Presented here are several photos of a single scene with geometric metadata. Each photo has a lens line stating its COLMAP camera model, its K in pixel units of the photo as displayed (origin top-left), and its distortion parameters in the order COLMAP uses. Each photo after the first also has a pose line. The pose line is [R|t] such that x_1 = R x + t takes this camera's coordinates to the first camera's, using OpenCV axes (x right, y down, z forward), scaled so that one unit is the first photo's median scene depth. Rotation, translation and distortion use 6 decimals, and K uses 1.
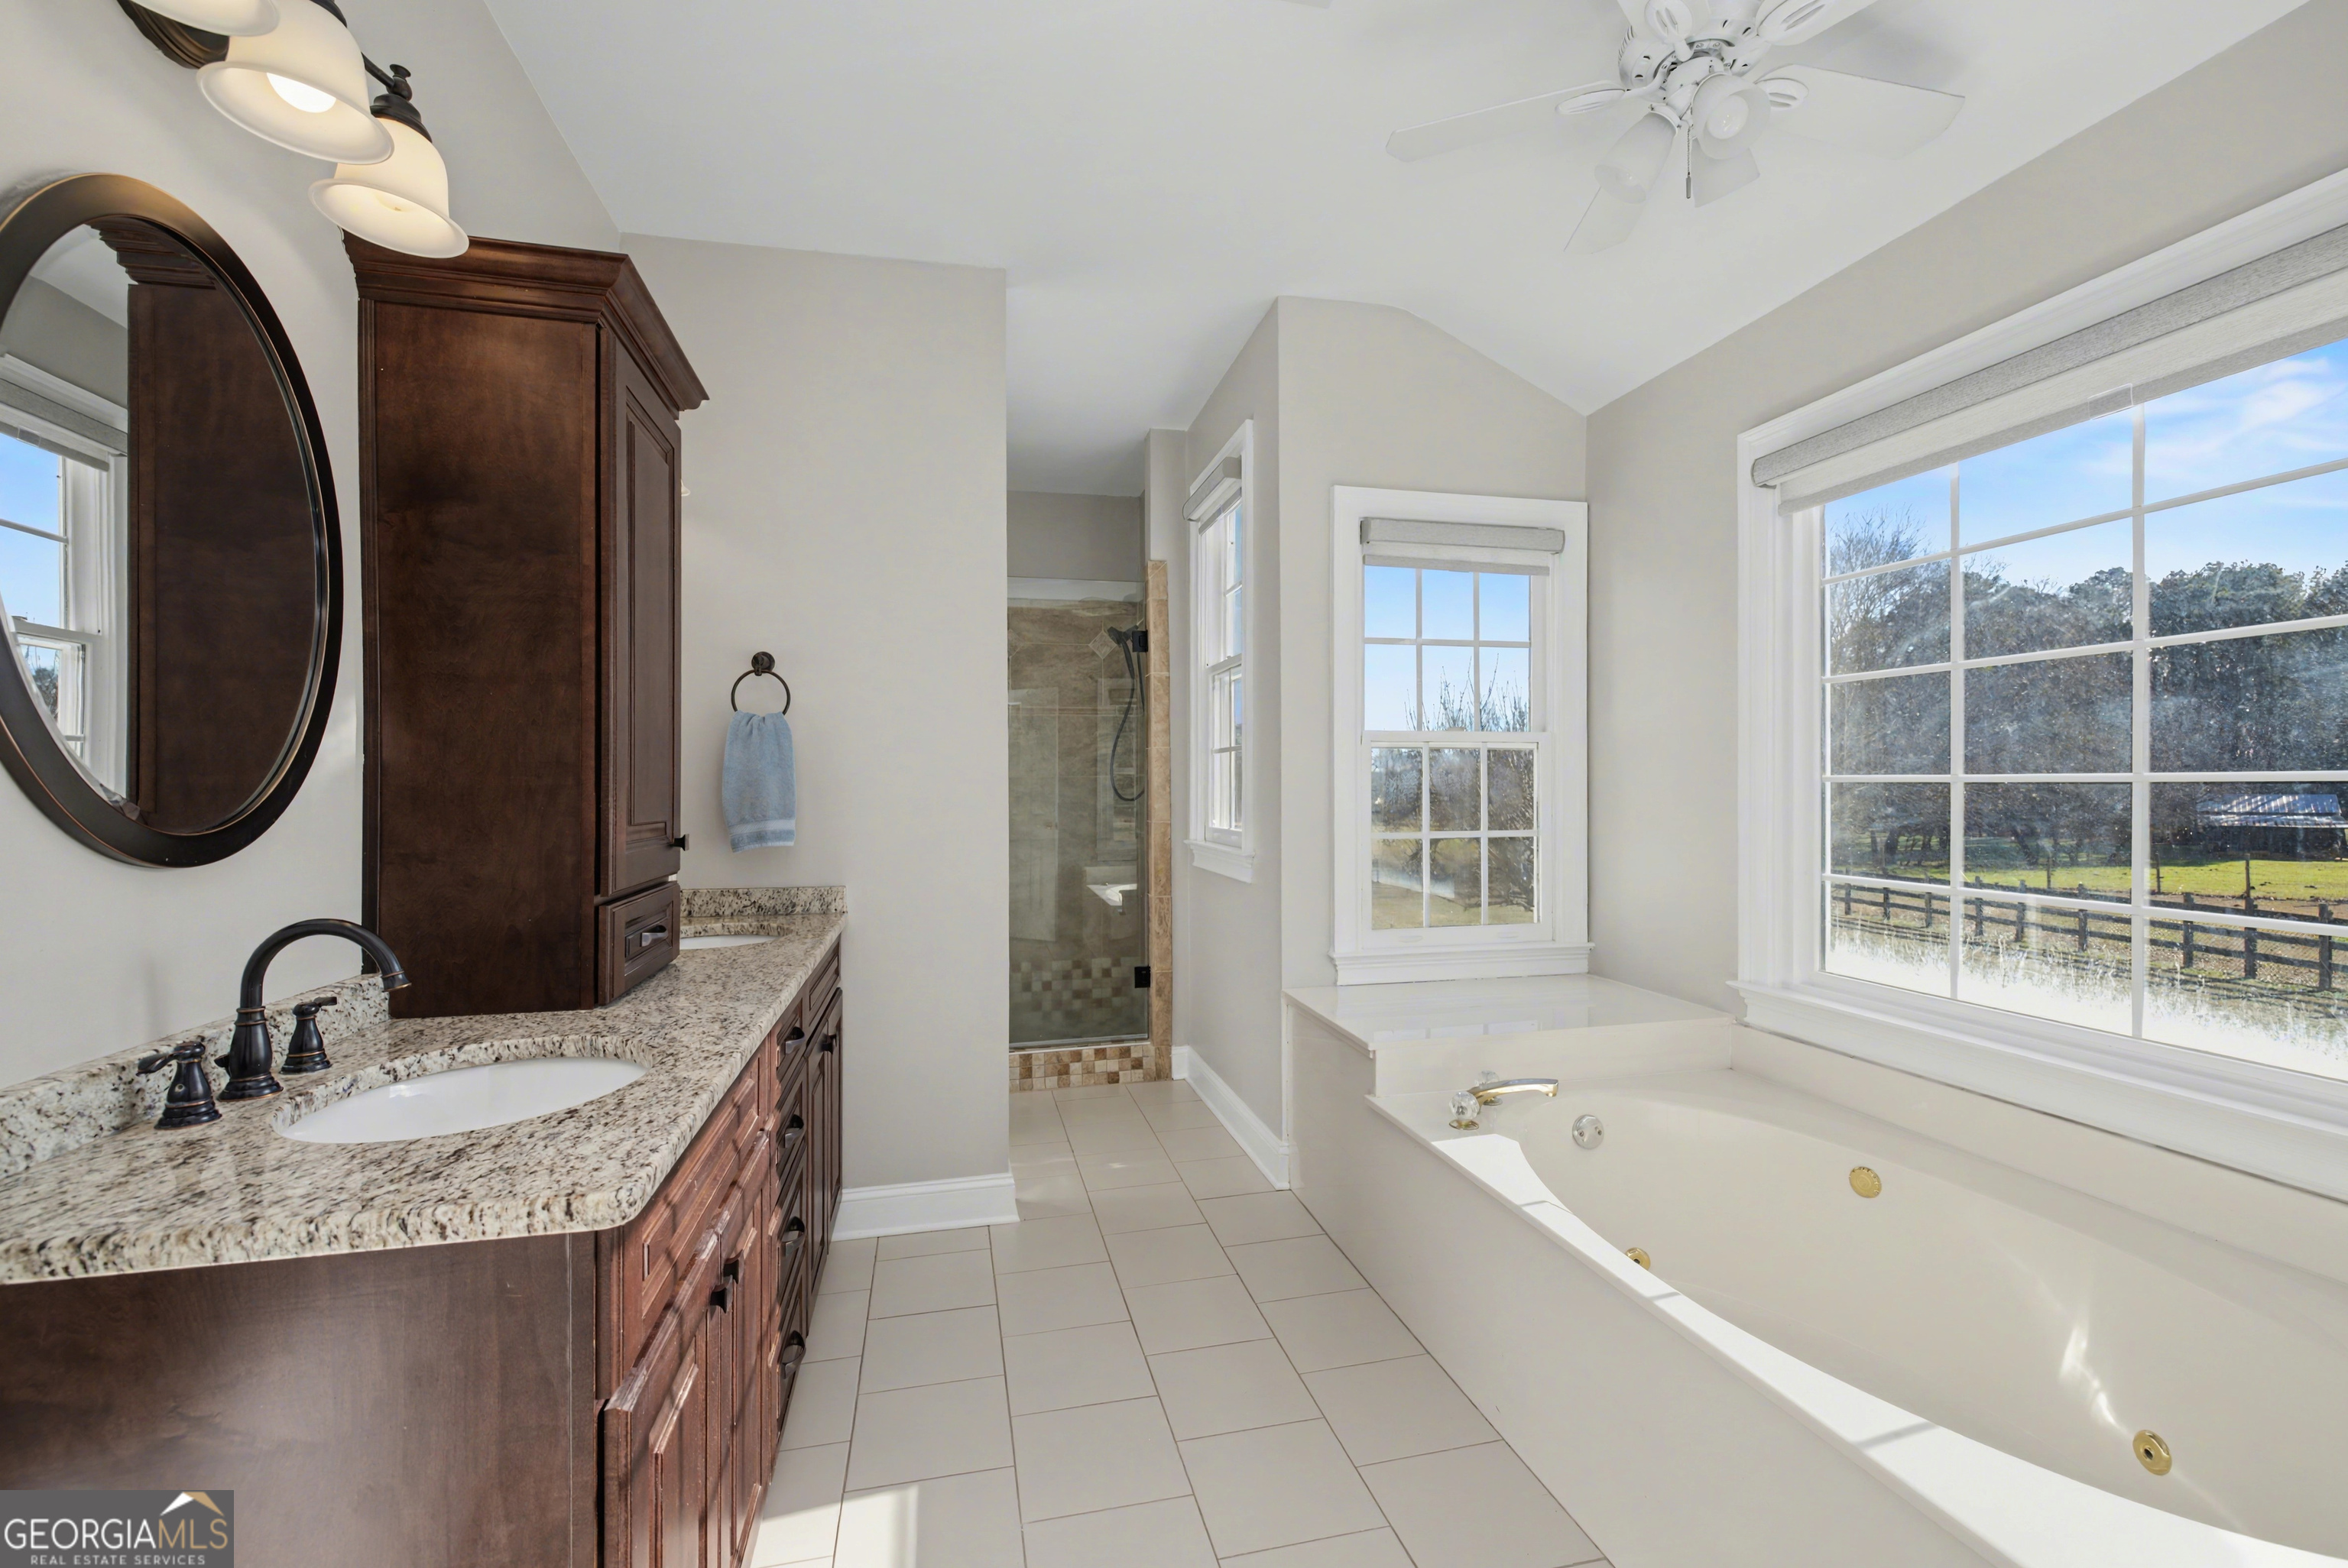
lens RADIAL K [[1037.8, 0, 1174.0], [0, 1037.8, 784.0], [0, 0, 1]] dist [0.014078, -0.007406]
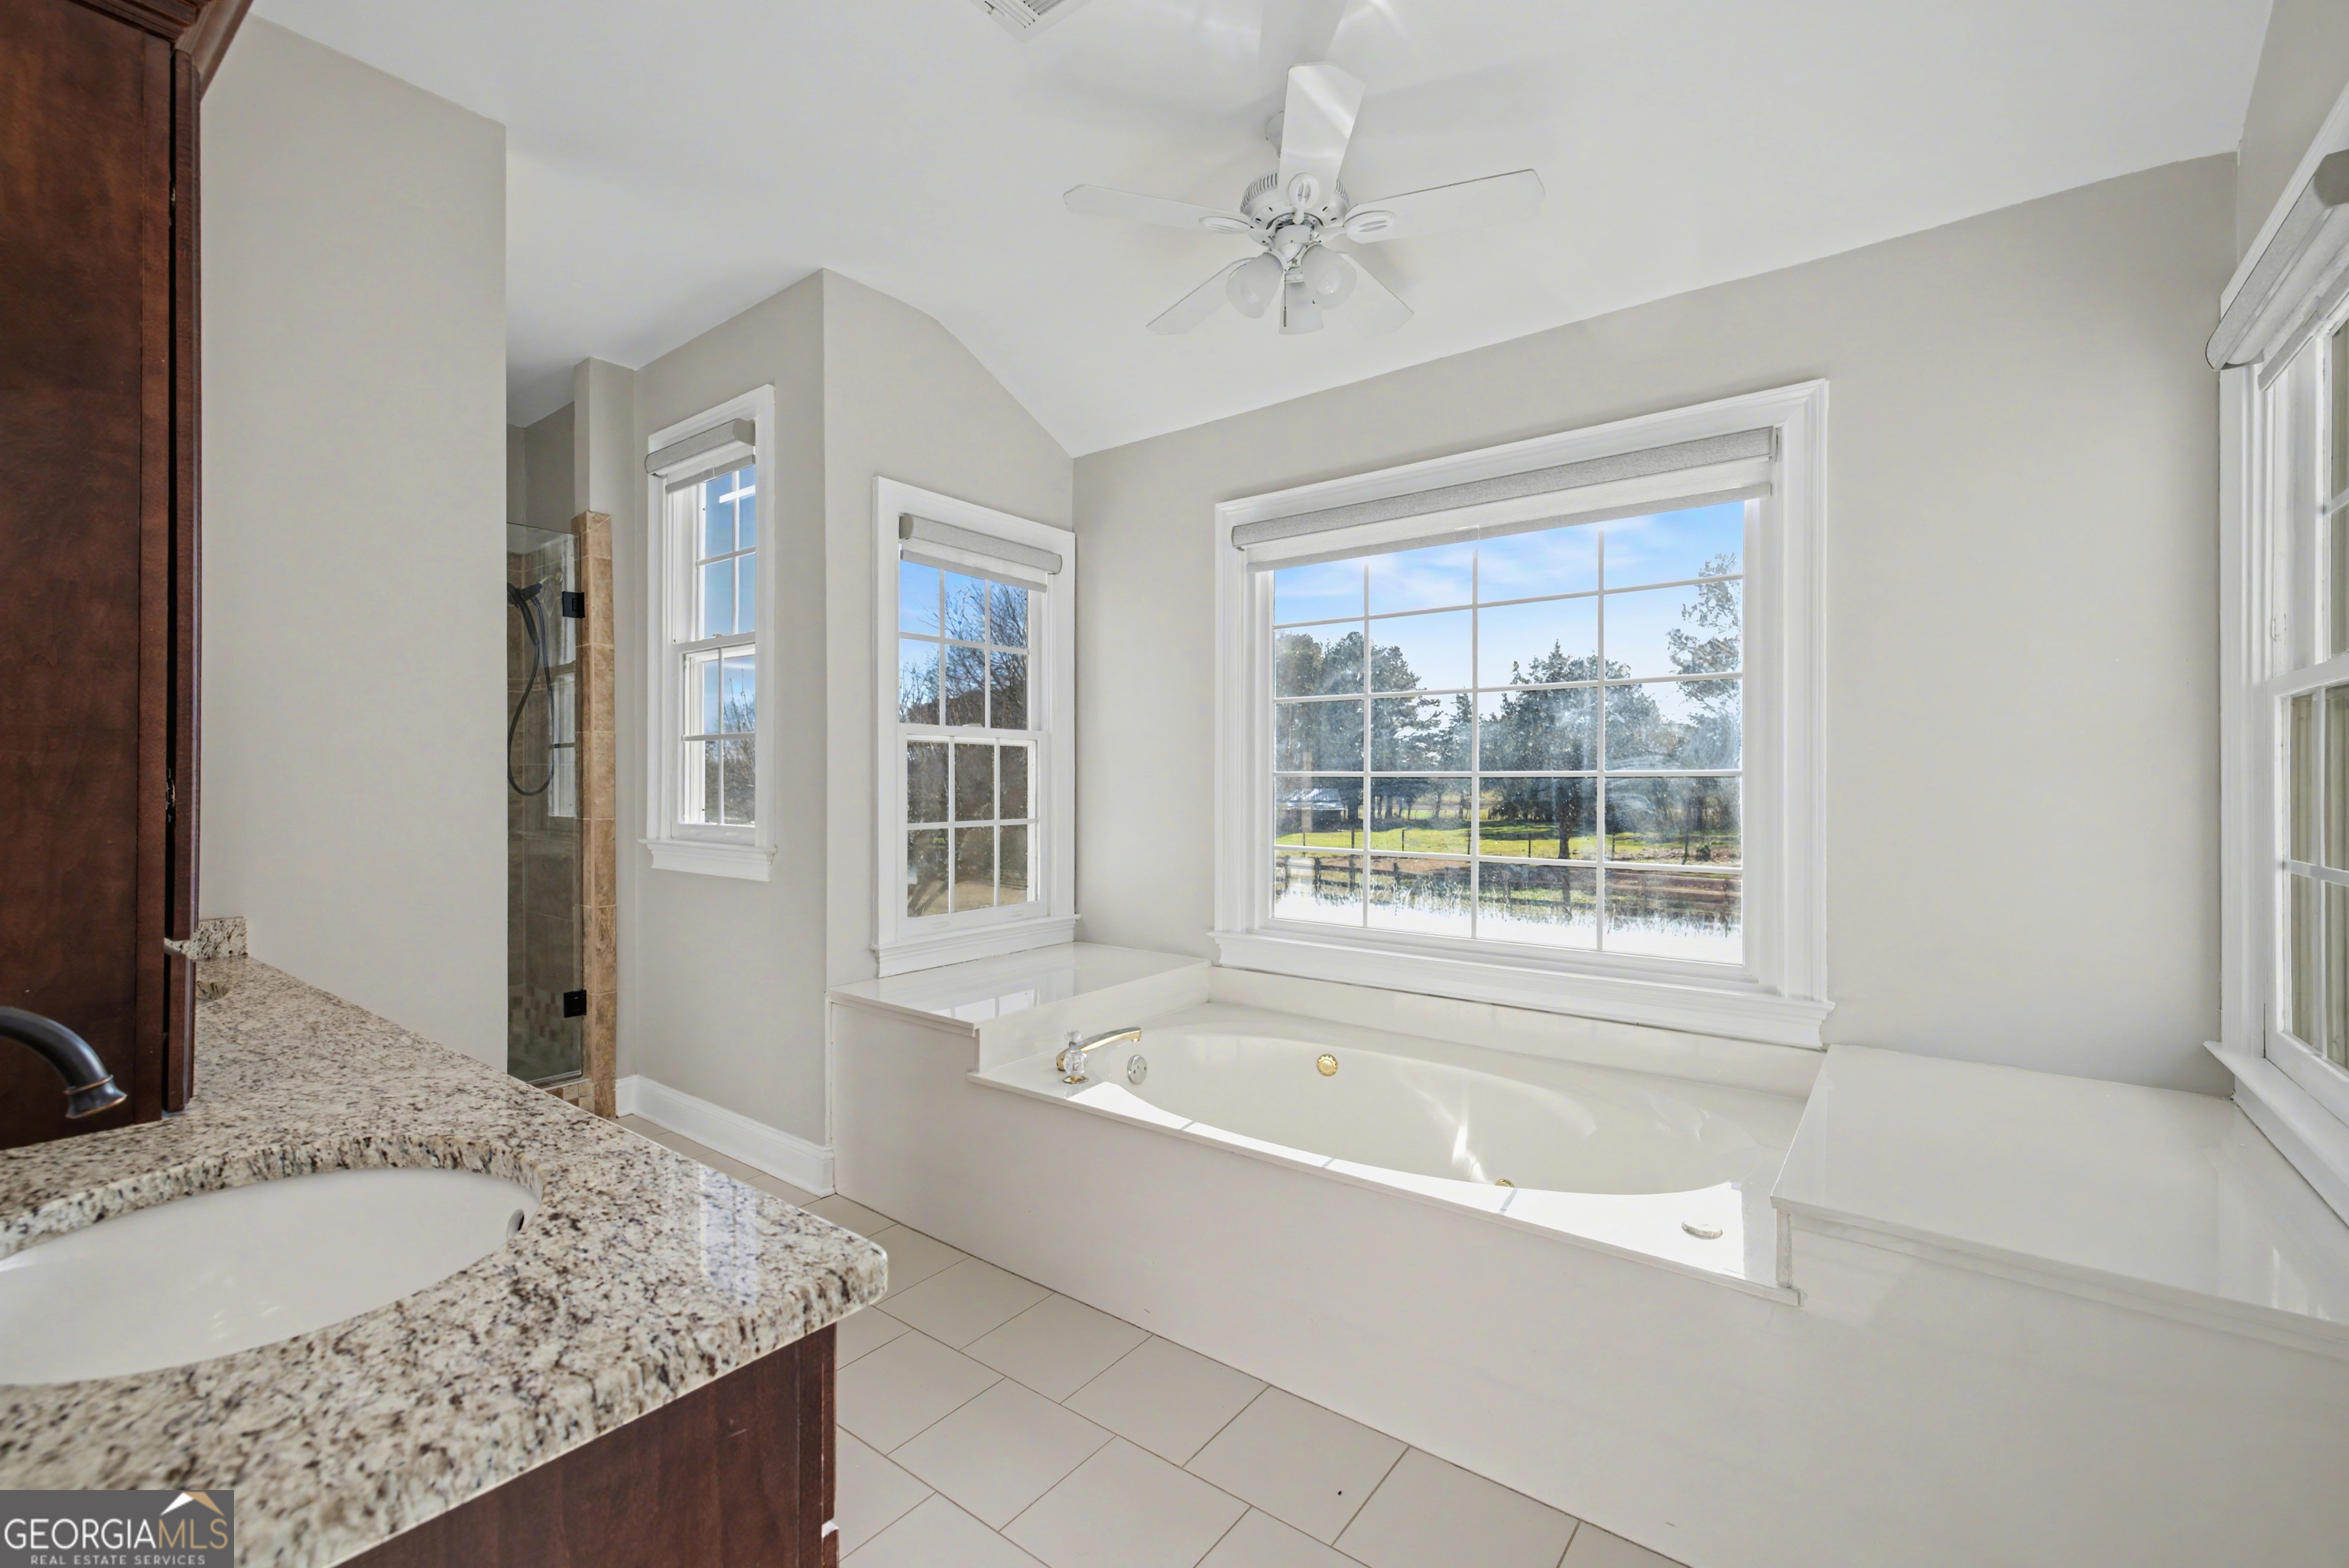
lens RADIAL K [[1023.9, 0, 1174.5], [0, 1023.9, 784.0], [0, 0, 1]] dist [-0.000583, -0.000111]
pose [[0.761525, 0.001975, 0.648133, -0.452793], [-0.004795, 0.999985, 0.002588, 0.006858], [-0.648118, -0.005079, 0.761523, 0.117178]]
